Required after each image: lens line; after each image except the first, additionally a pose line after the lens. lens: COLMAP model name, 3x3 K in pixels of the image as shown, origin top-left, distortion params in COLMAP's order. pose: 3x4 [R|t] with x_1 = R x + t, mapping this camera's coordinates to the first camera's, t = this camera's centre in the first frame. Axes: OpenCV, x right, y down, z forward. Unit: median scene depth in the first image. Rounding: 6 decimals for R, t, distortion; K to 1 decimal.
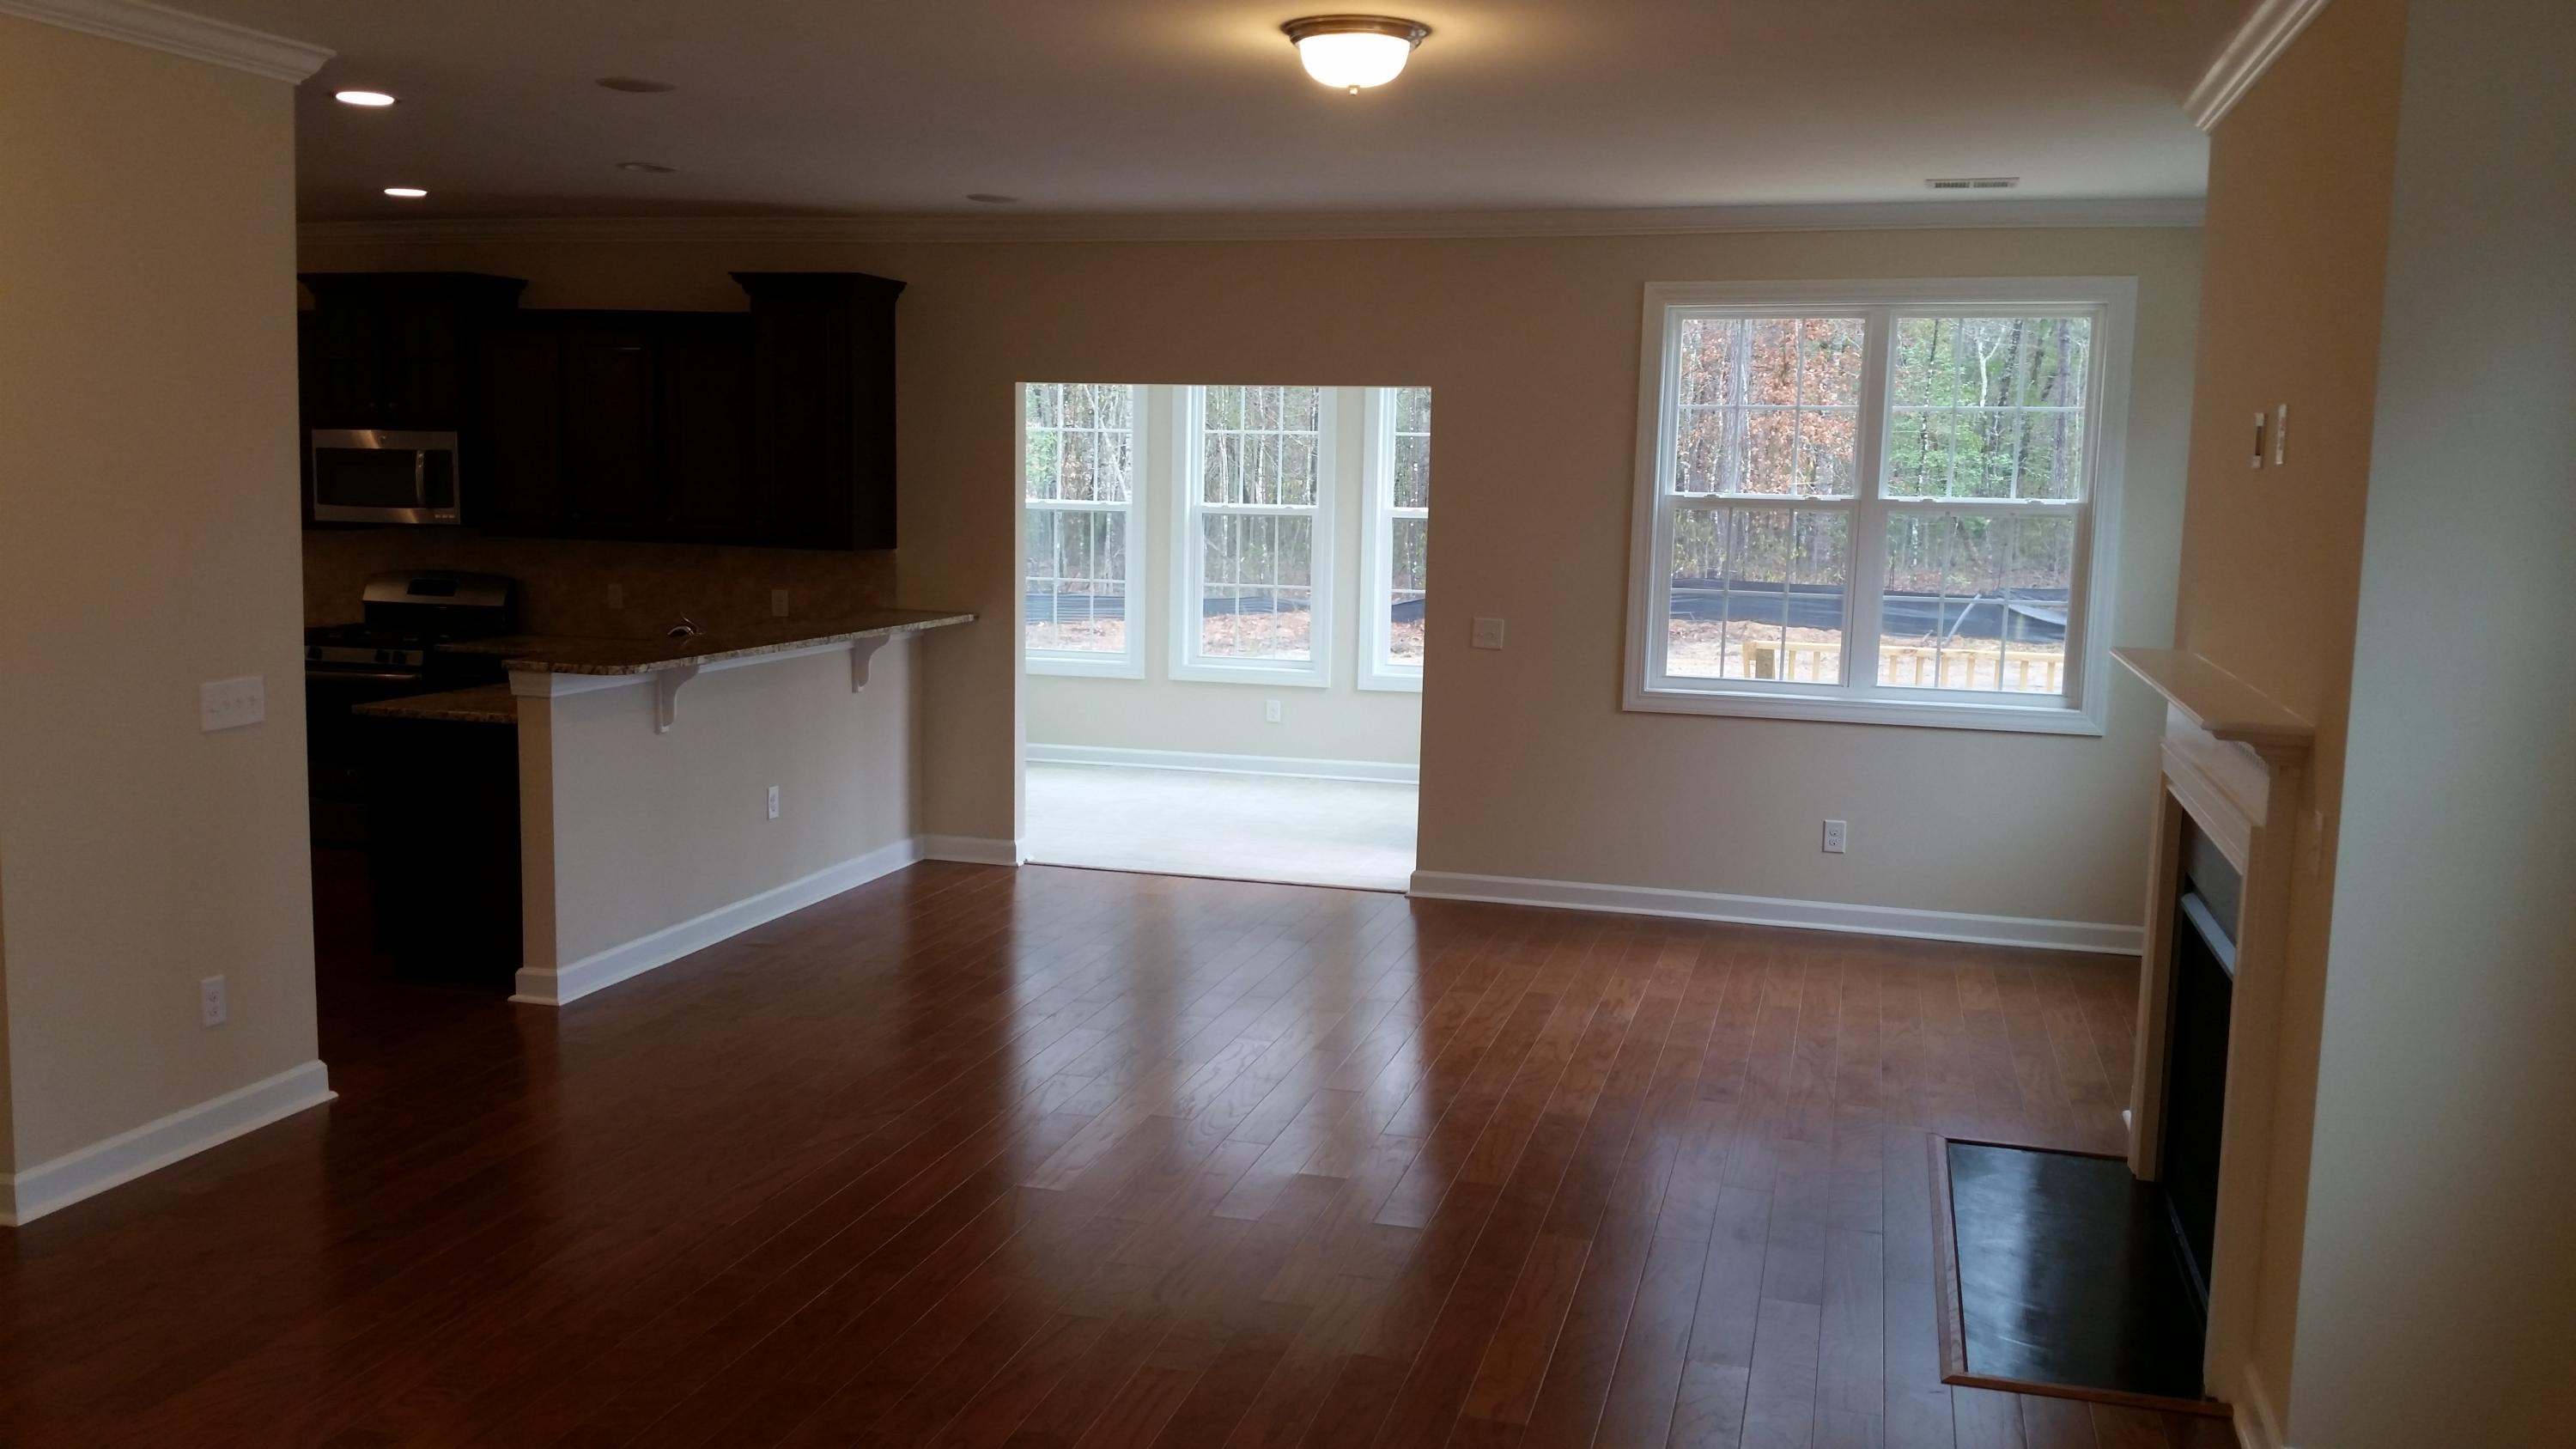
lens RADIAL K [[2082.9, 0, 1288.0], [0, 2082.9, 724.5], [0, 0, 1]] dist [0.106995, -0.226122]
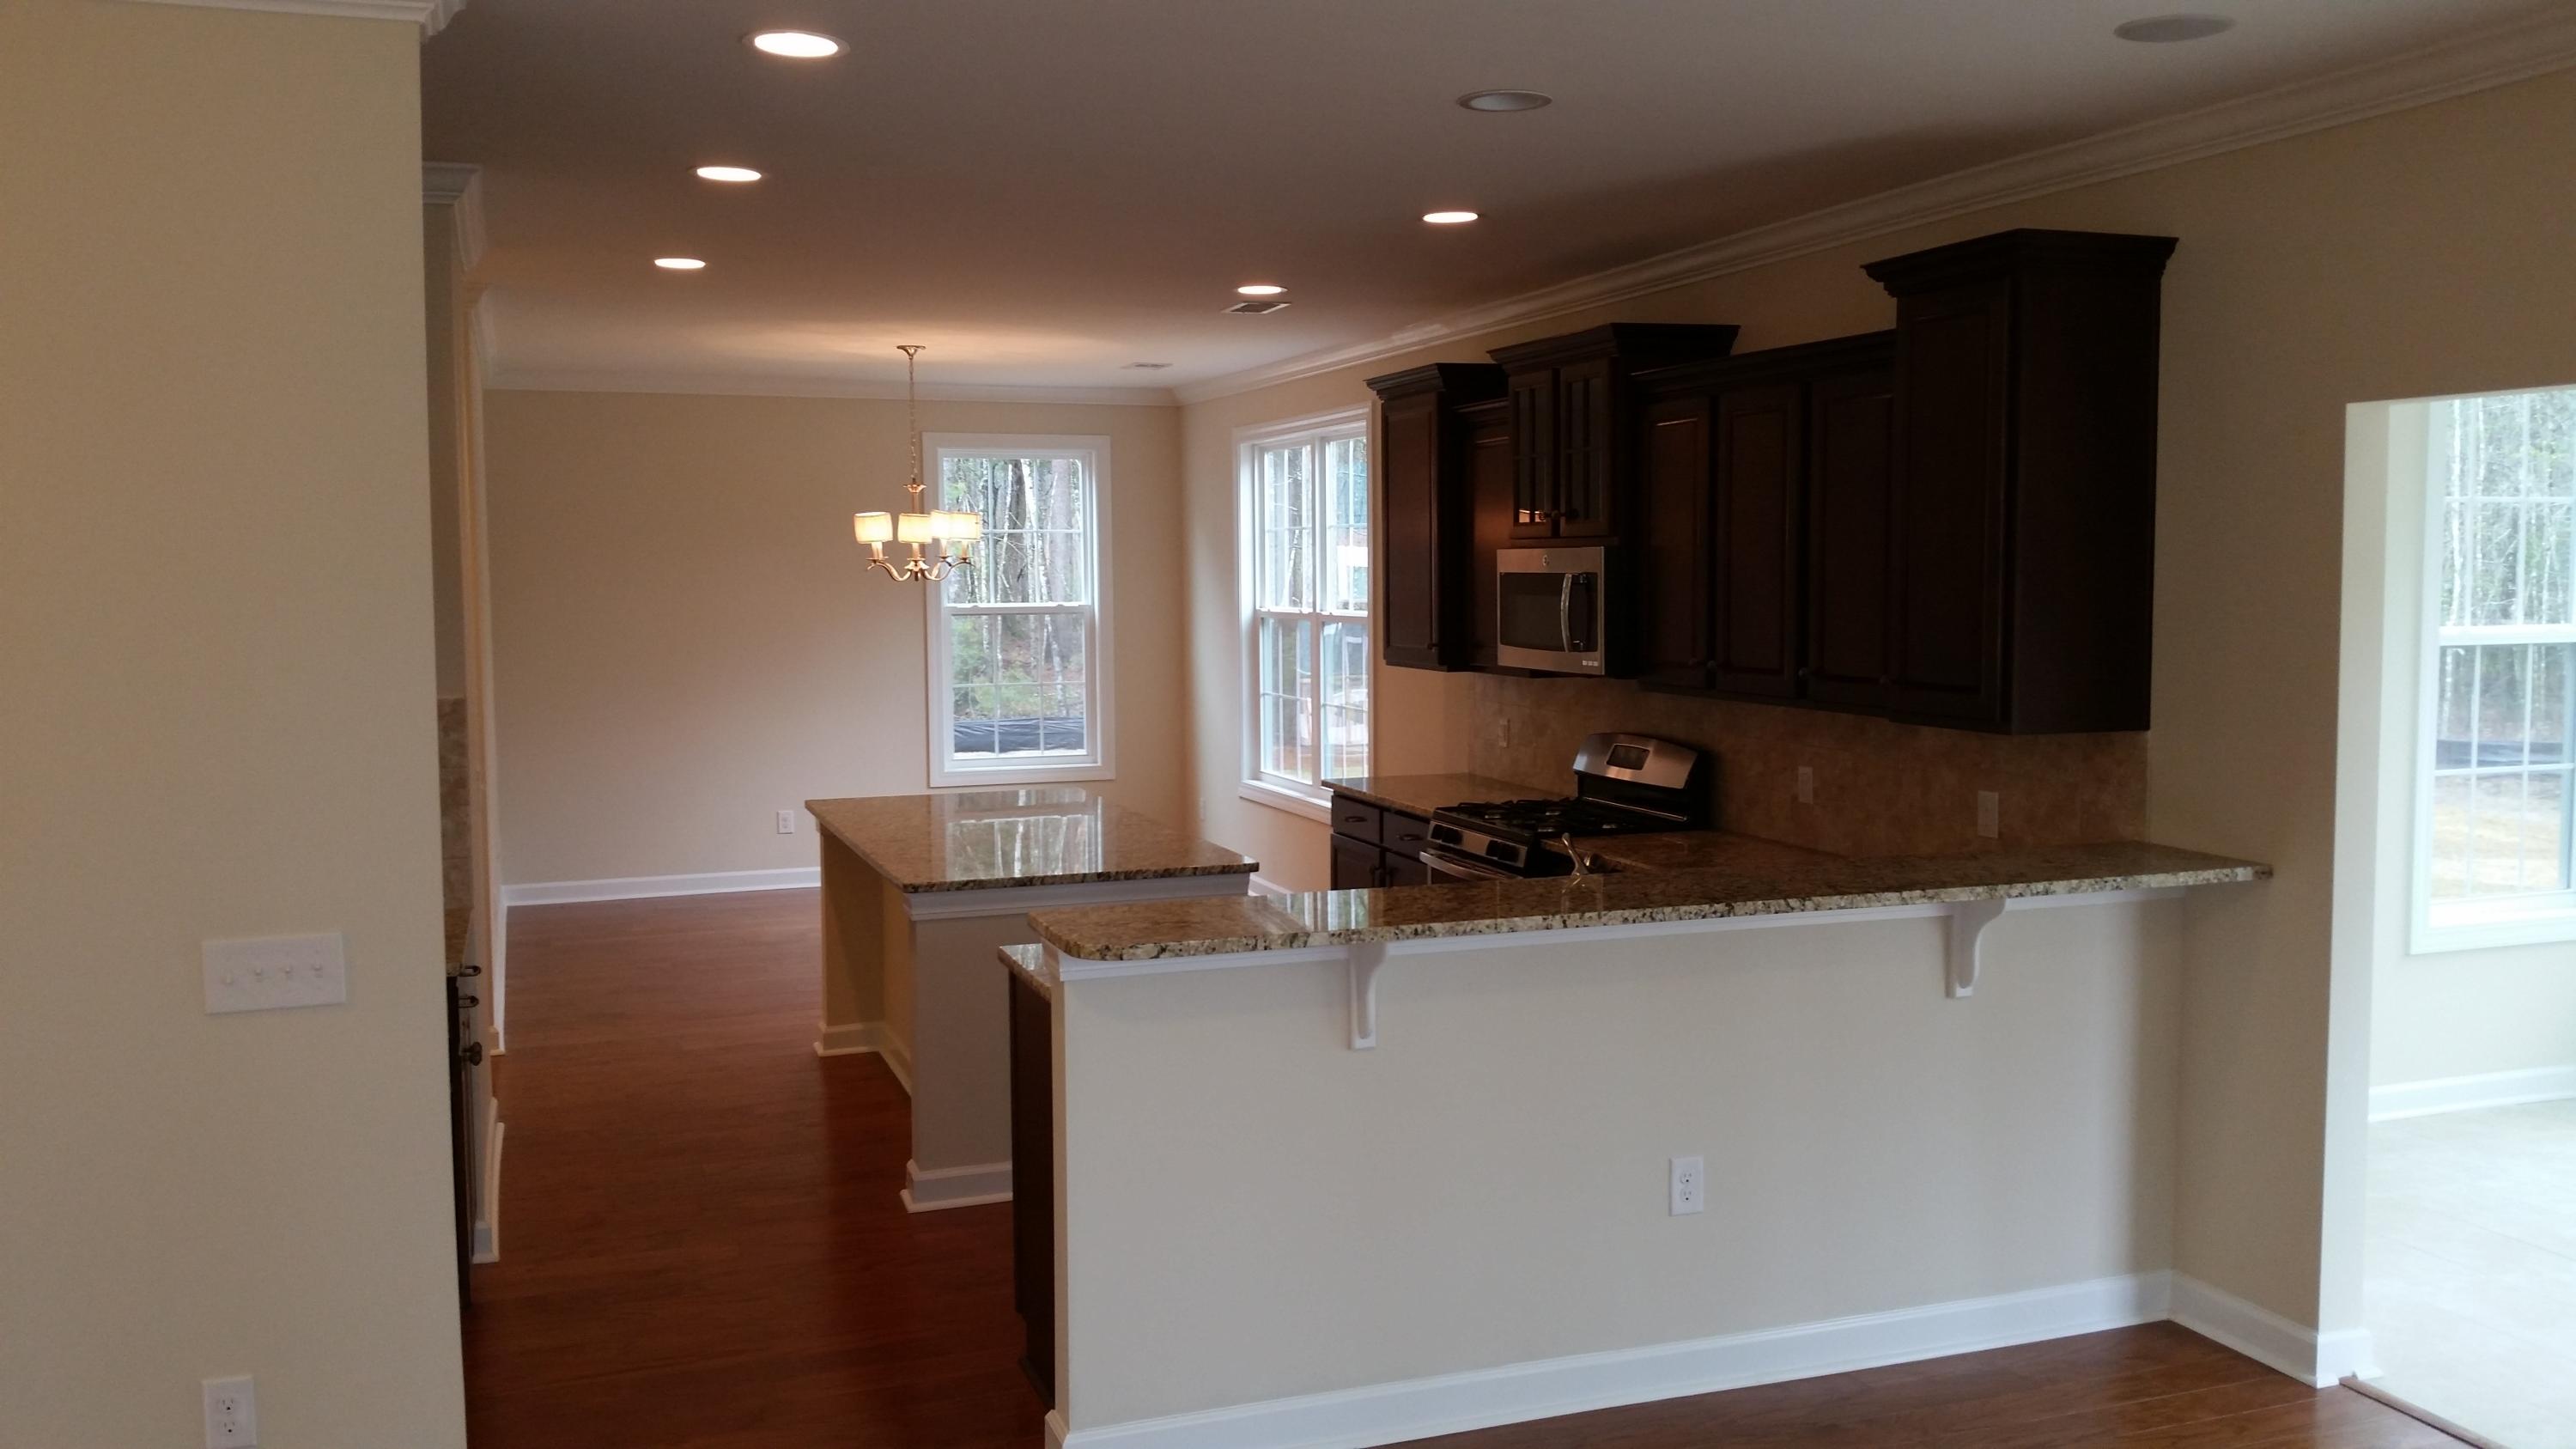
lens RADIAL K [[2082.9, 0, 1288.0], [0, 2082.9, 724.5], [0, 0, 1]] dist [0.106995, -0.226122]
pose [[0.573905, 0.038096, -0.818036, 0.130836], [-0.081463, 0.996618, -0.010740, -0.062734], [0.814860, 0.072803, 0.575067, 0.512810]]
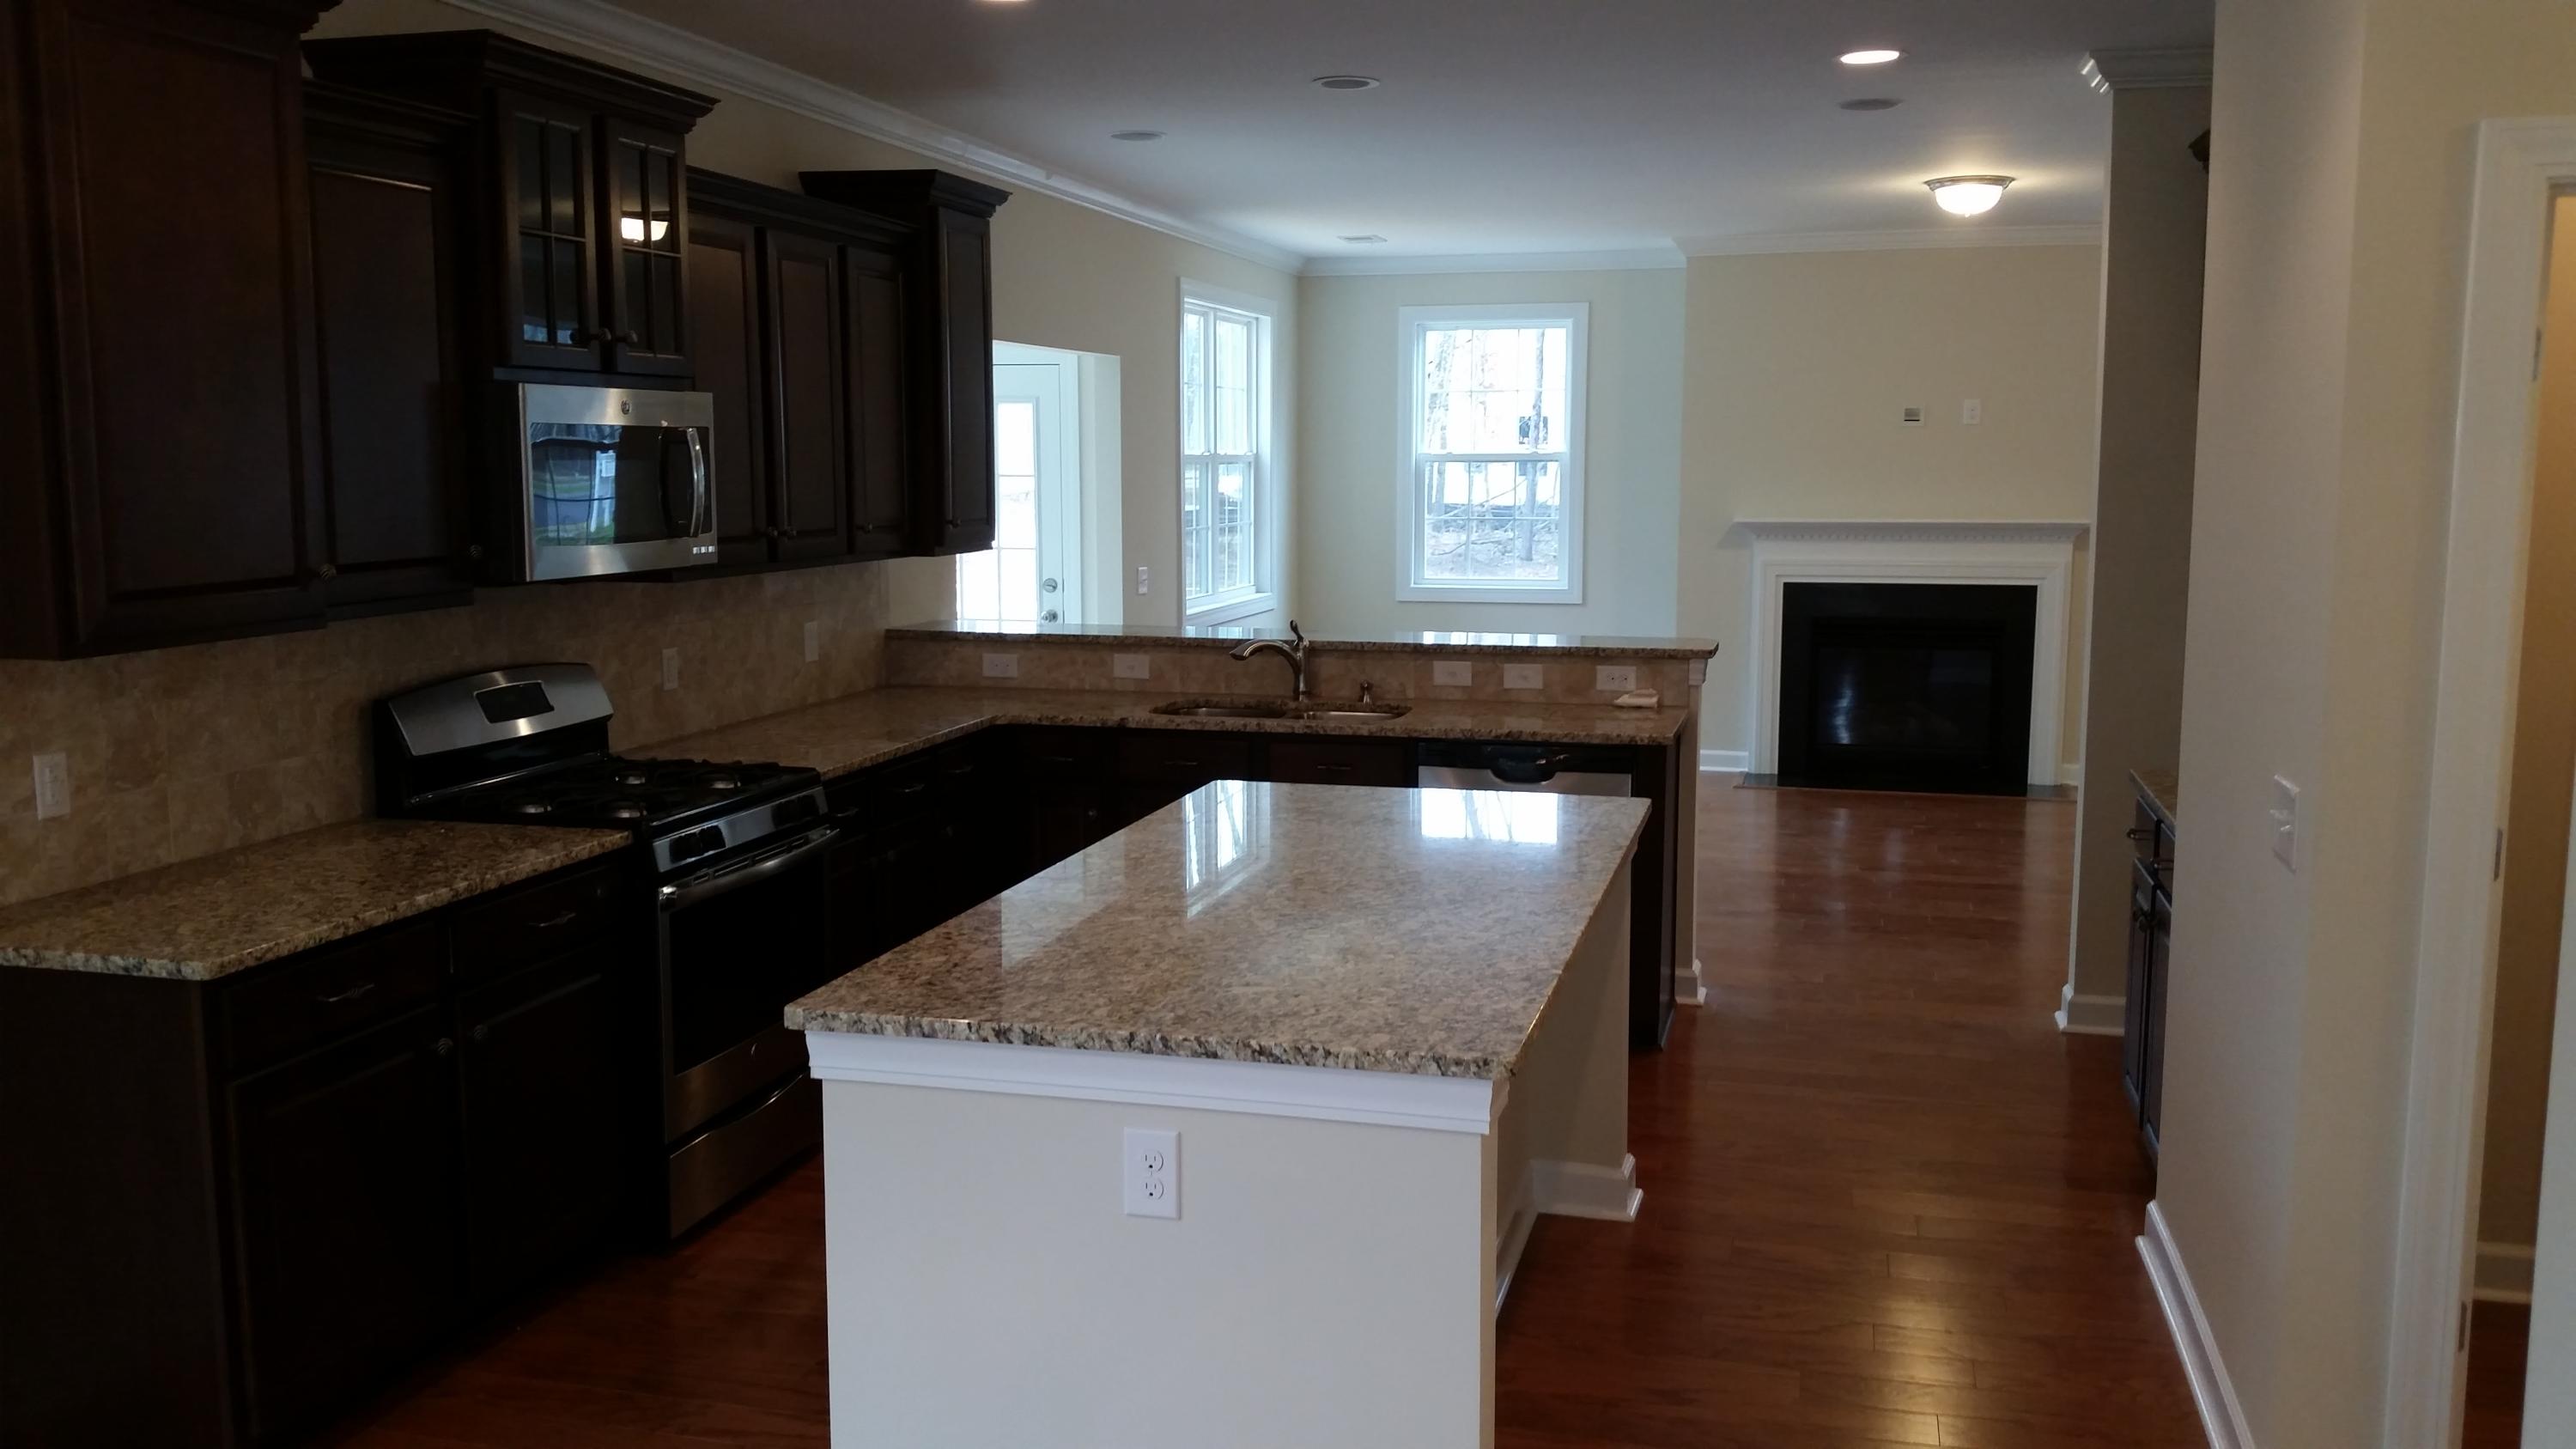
lens RADIAL K [[2082.9, 0, 1288.0], [0, 2082.9, 724.5], [0, 0, 1]] dist [0.106995, -0.226122]
pose [[-0.003910, -0.152751, 0.988257, -0.955670], [0.122544, 0.980743, 0.152074, -0.120470], [-0.992455, 0.121700, 0.014884, 0.863189]]
